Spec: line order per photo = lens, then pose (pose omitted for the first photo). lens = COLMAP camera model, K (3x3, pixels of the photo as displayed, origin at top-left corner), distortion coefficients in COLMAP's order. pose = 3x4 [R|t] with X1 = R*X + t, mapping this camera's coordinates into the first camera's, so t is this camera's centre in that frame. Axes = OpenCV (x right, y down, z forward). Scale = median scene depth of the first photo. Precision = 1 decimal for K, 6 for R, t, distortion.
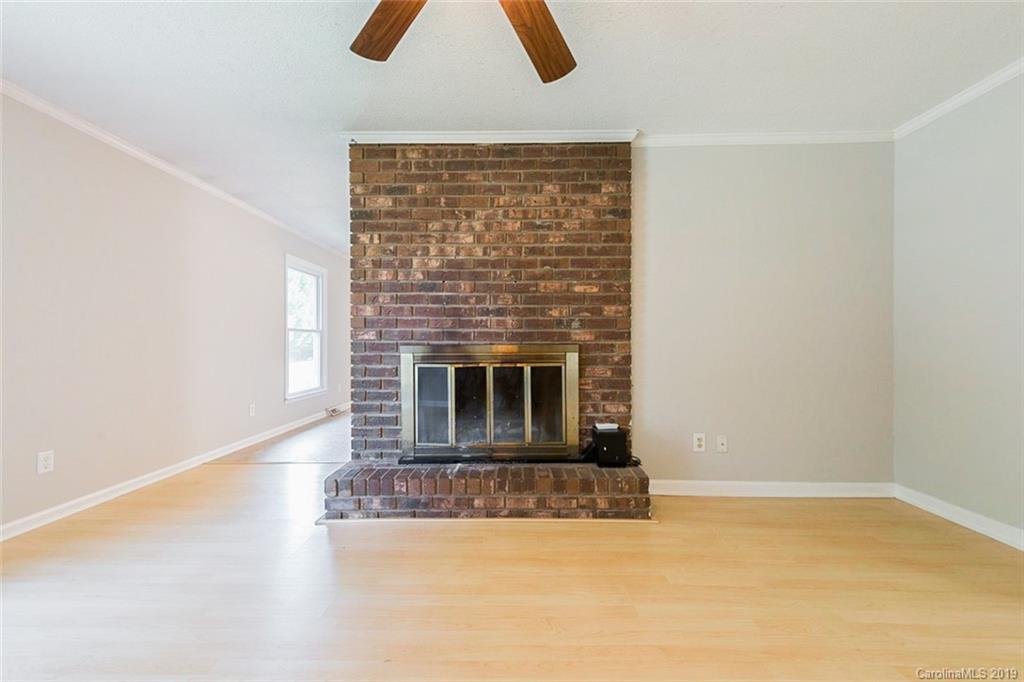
lens RADIAL K [[408.8, 0, 512.1], [0, 408.8, 334.6], [0, 0, 1]] dist [0.011675, 0.000057]
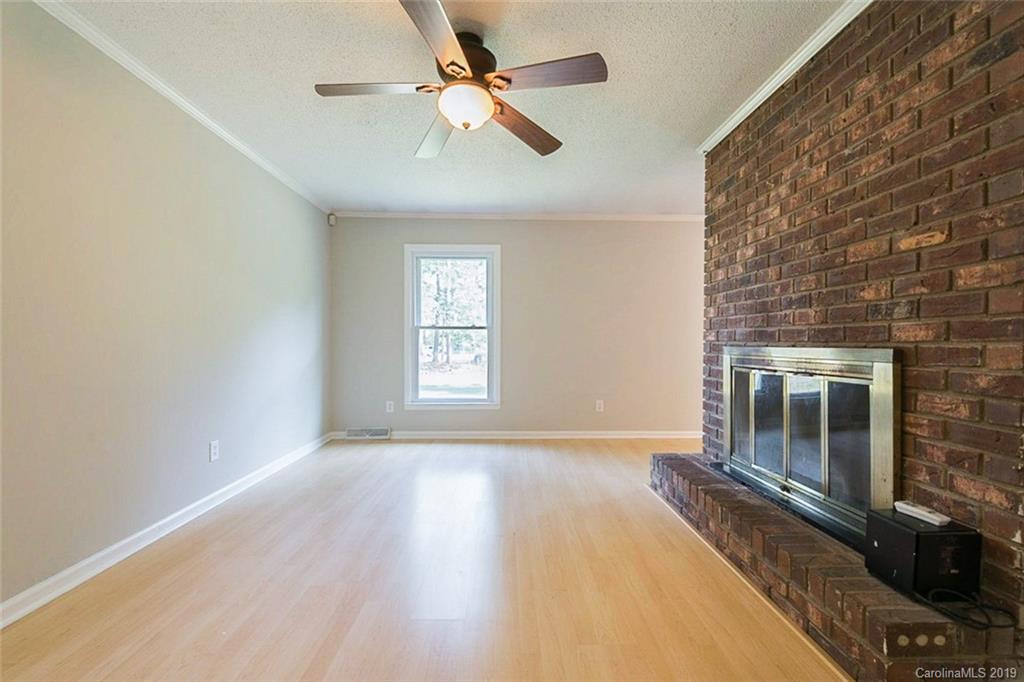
lens RADIAL K [[441.0, 0, 515.7], [0, 441.0, 341.9], [0, 0, 1]] dist [0.001517, -0.000485]
pose [[0.028756, 0.000230, -0.999586, 0.724627], [0.011353, 0.999935, 0.000557, 0.009200], [0.999522, -0.011365, 0.028752, 0.474438]]
